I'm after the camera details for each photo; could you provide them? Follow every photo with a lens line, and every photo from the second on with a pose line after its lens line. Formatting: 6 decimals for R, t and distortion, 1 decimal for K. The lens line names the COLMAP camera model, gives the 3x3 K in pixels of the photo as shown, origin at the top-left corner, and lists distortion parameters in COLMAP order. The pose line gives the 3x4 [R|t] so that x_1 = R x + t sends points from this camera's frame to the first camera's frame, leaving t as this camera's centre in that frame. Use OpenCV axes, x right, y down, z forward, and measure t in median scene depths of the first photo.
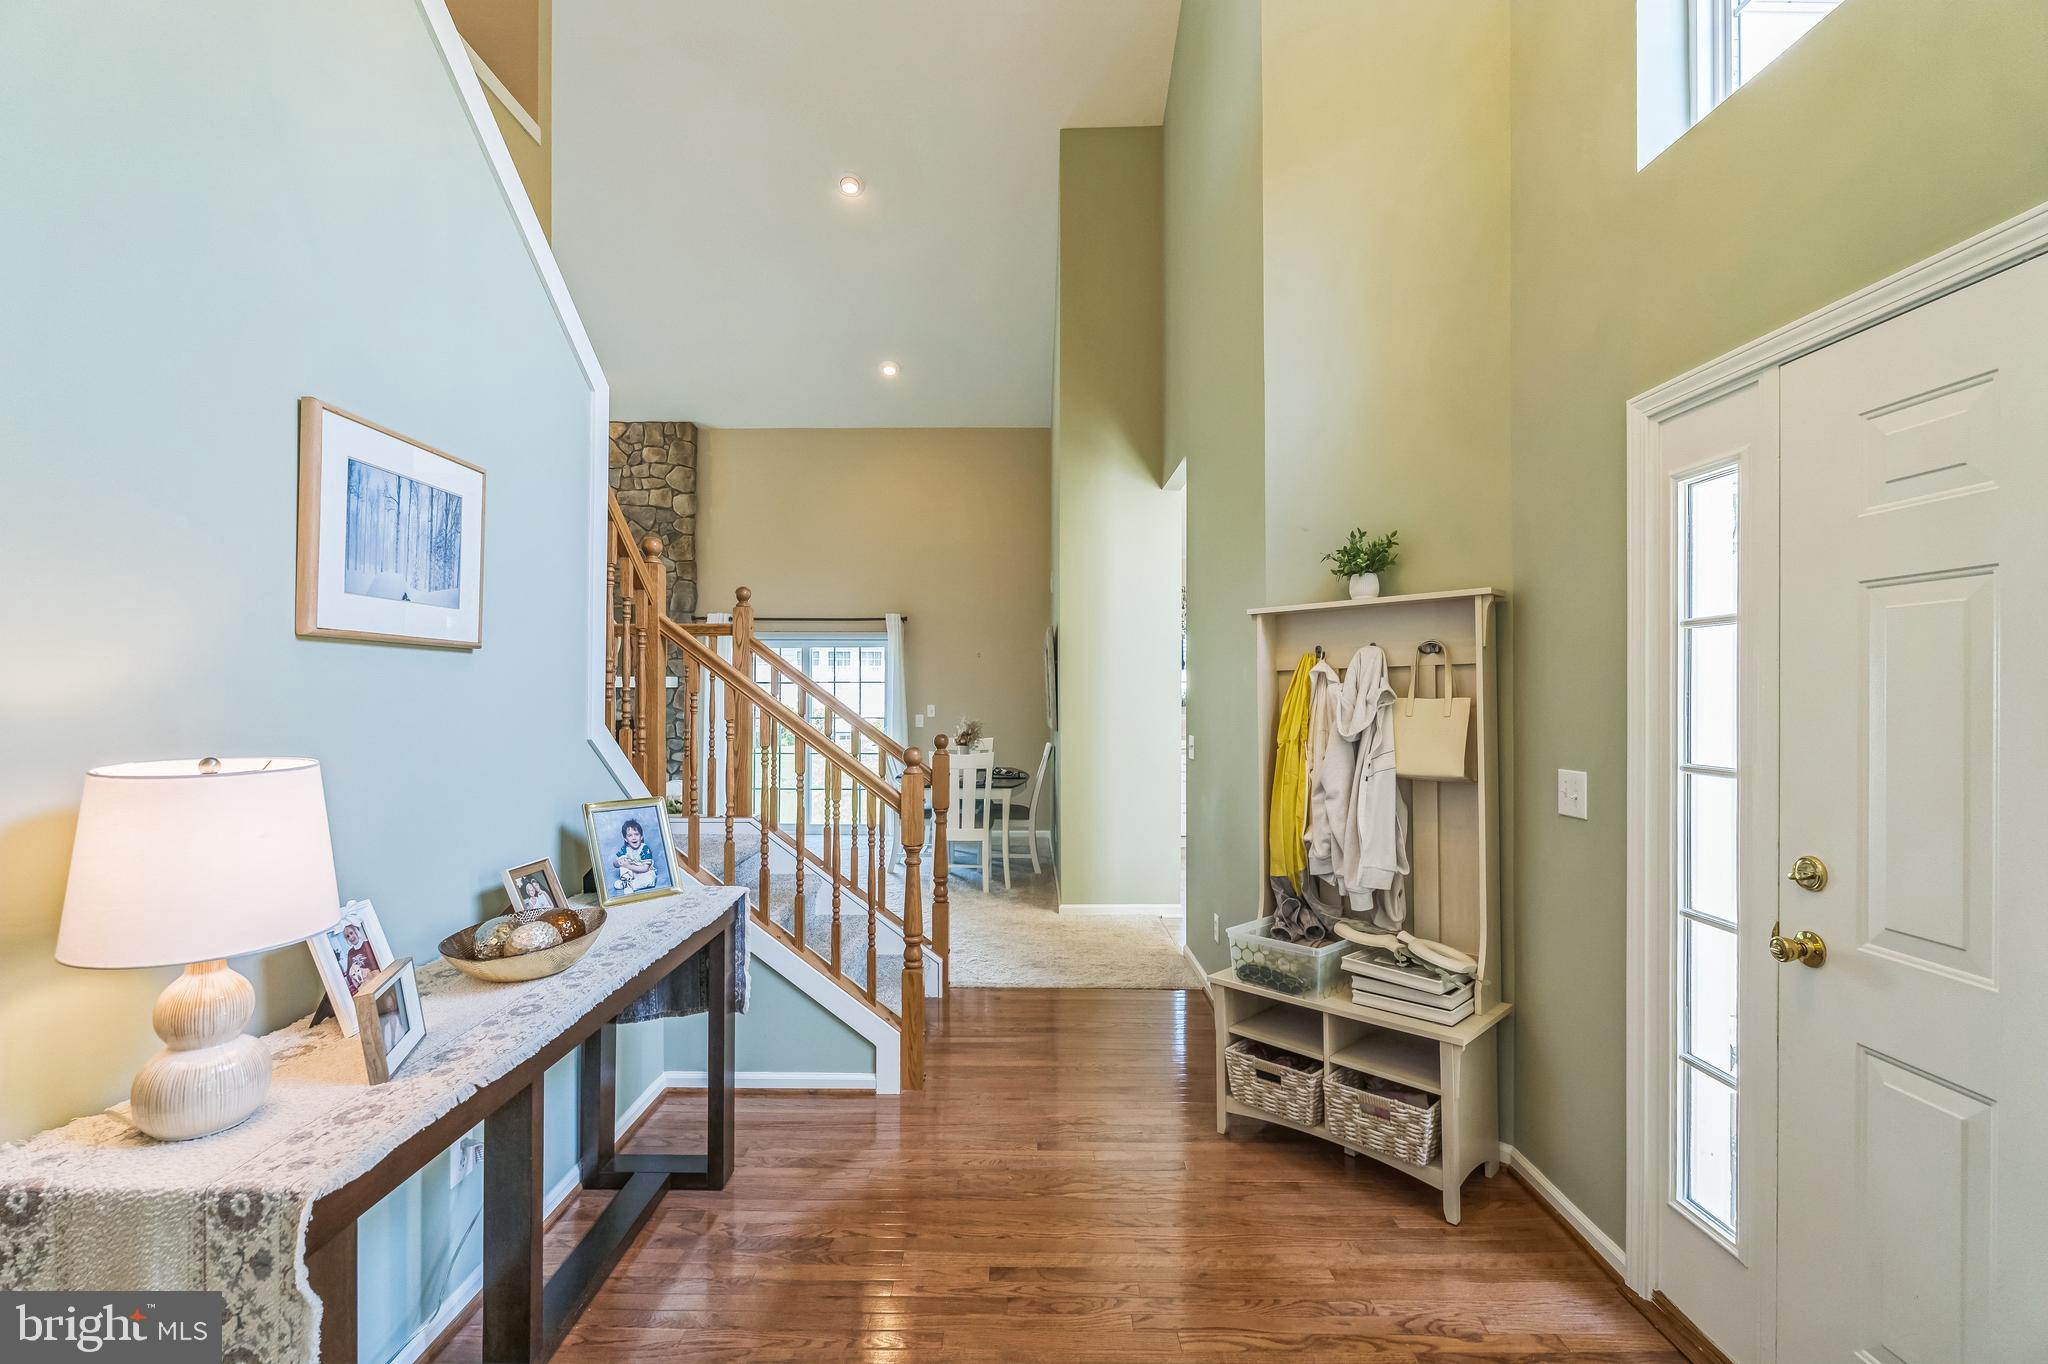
lens RADIAL K [[904.0, 0, 1021.1], [0, 904.0, 690.0], [0, 0, 1]] dist [-0.003885, 0.000565]
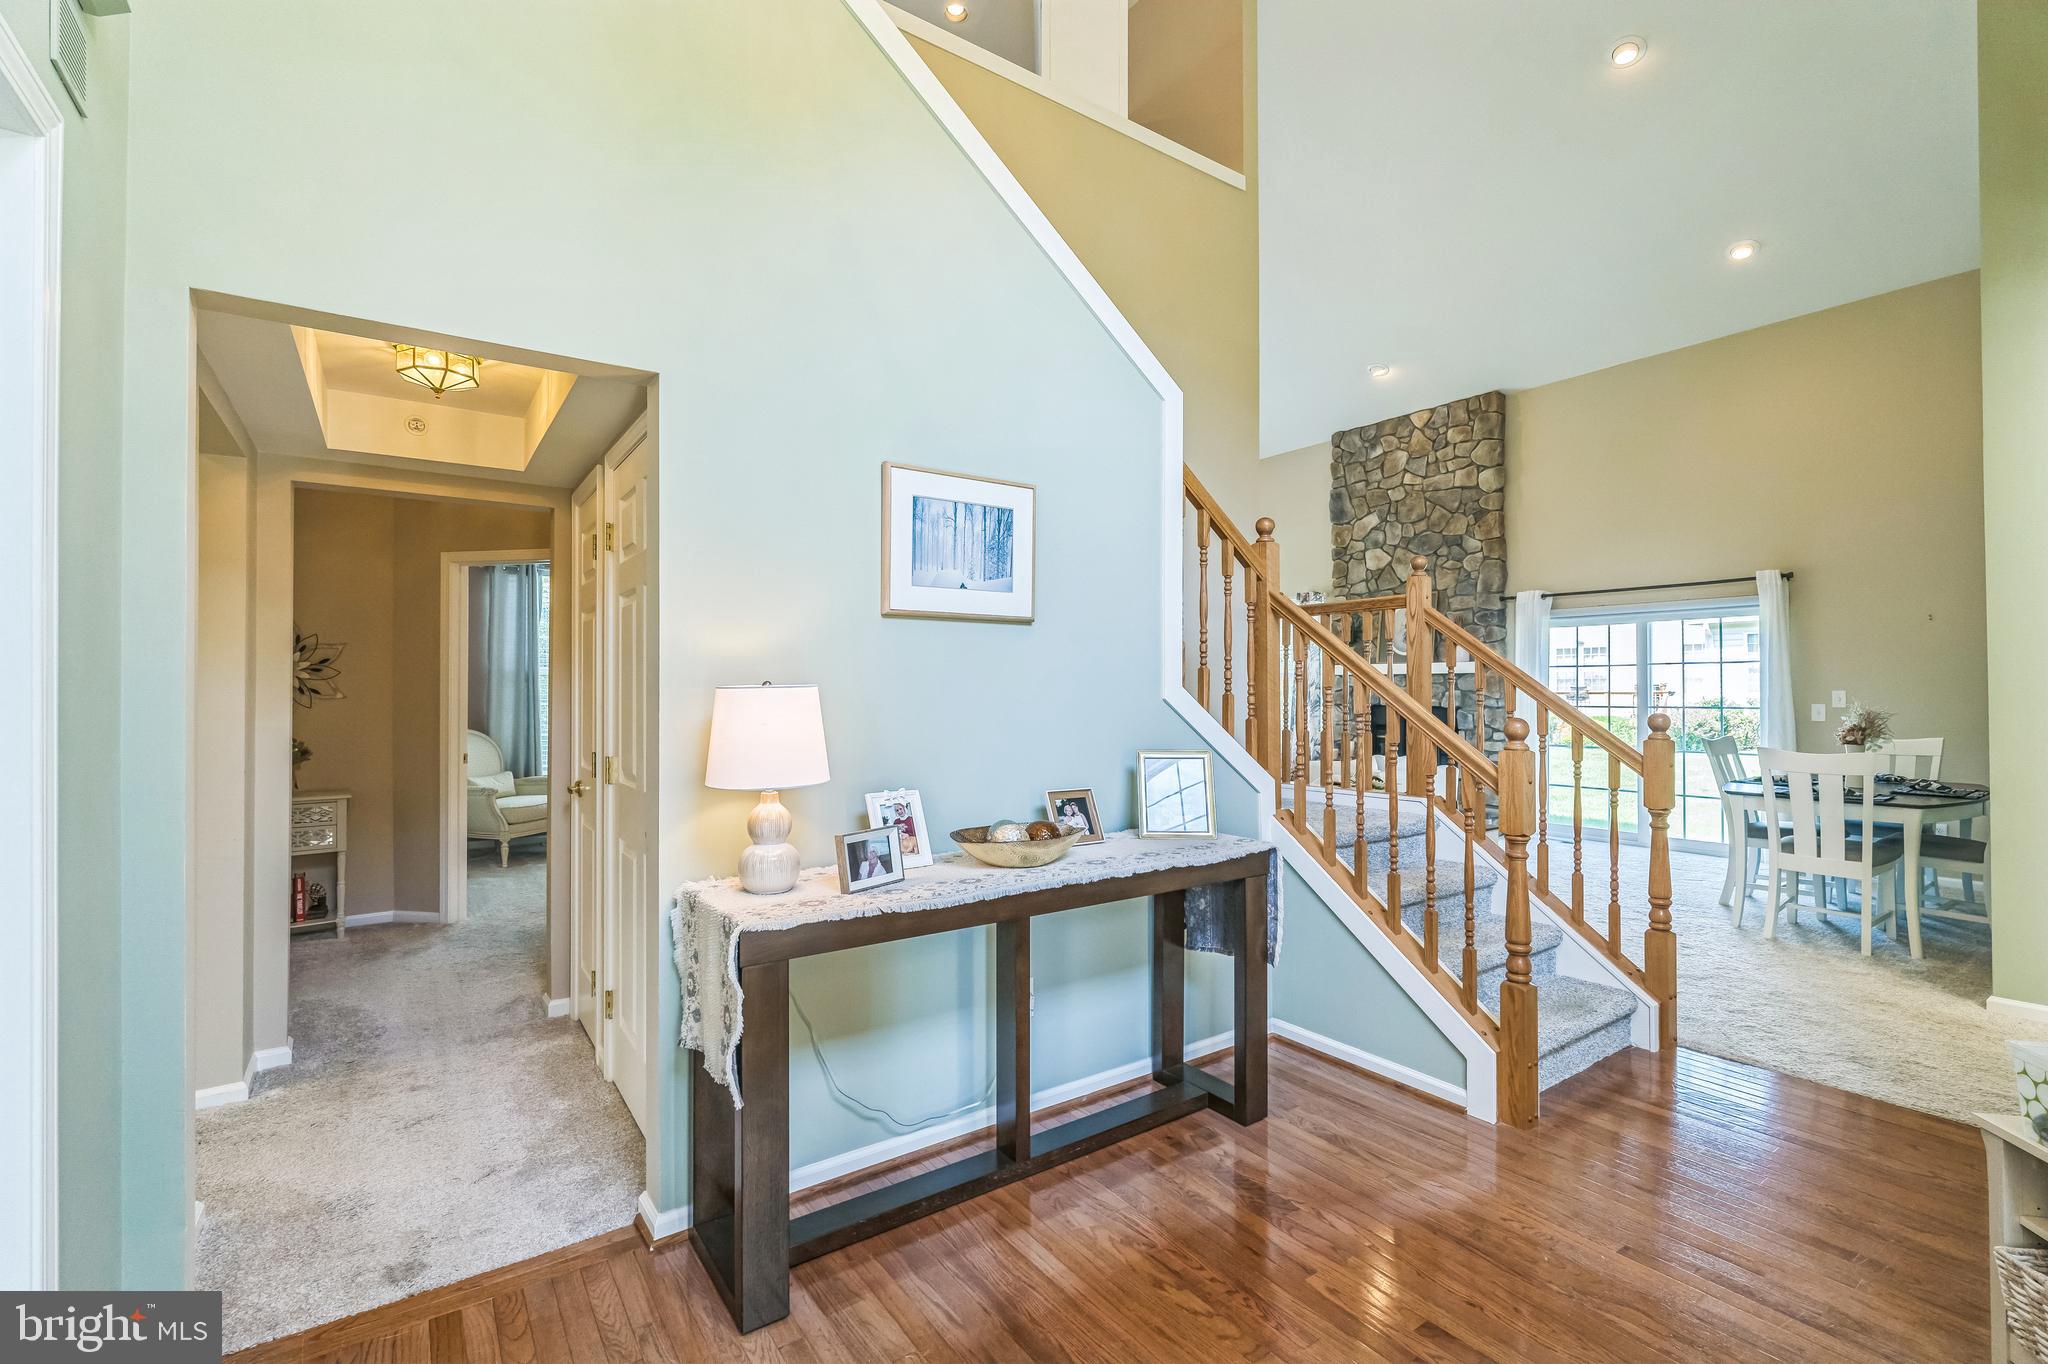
lens RADIAL K [[903.5, 0, 1020.9], [0, 903.5, 683.9], [0, 0, 1]] dist [-0.001110, 0.000026]
pose [[0.576944, -0.009742, -0.816726, 0.303054], [0.005764, 0.999953, -0.007855, 0.035809], [0.816763, -0.000176, 0.576973, 0.142471]]
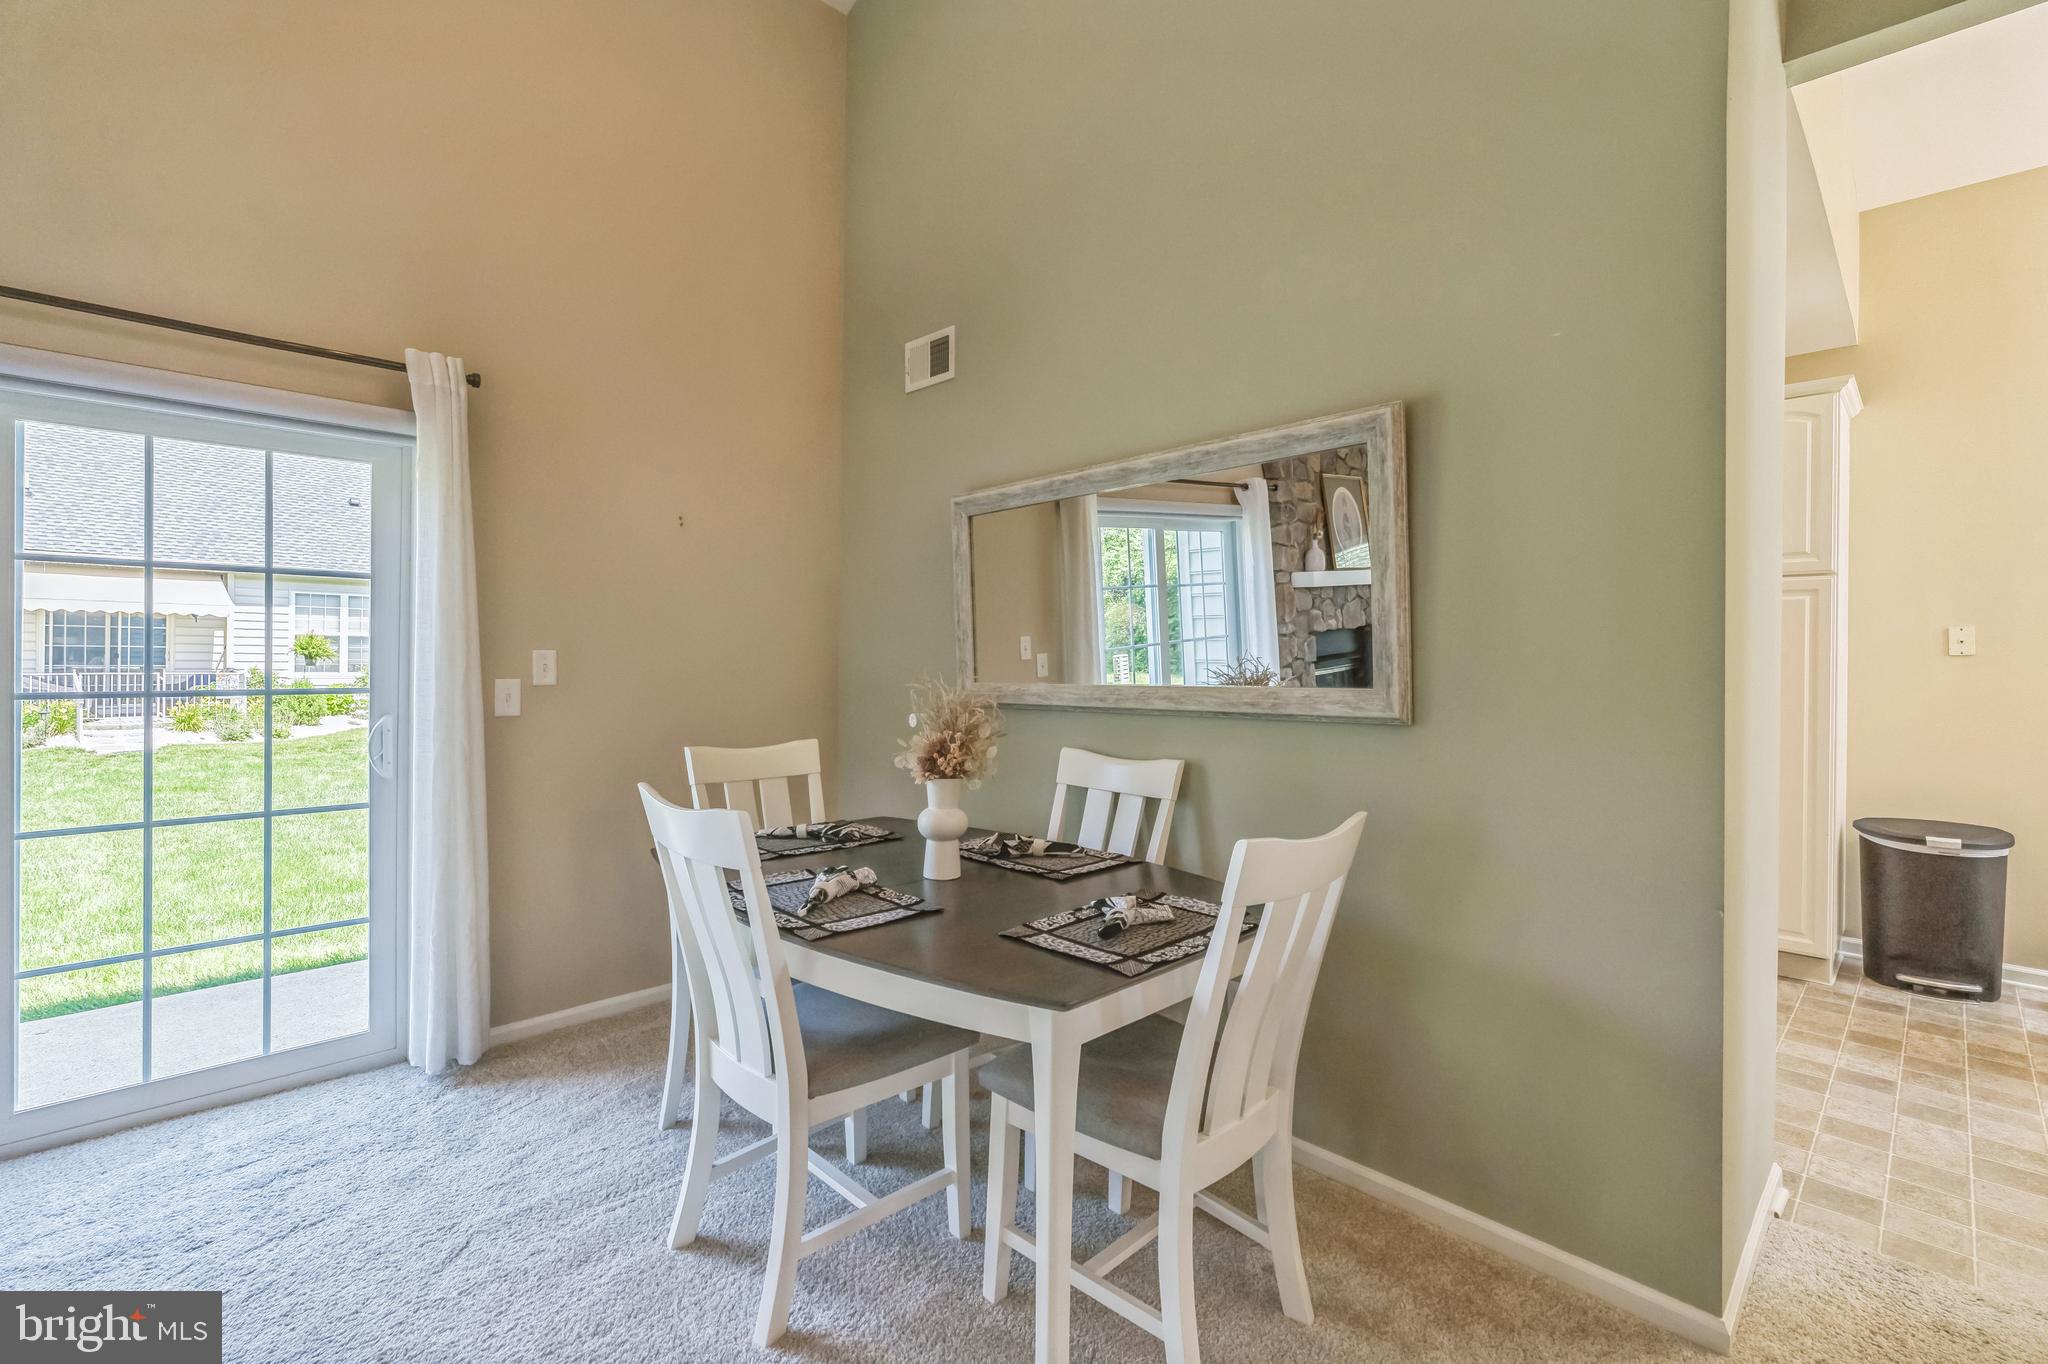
lens RADIAL K [[907.4, 0, 1022.2], [0, 907.4, 668.7], [0, 0, 1]] dist [-0.001985, 0.000108]
pose [[0.711184, -0.001026, 0.703006, -0.574967], [-0.009605, 0.999891, 0.011176, 0.047545], [-0.702941, -0.014701, 0.711096, 1.694993]]
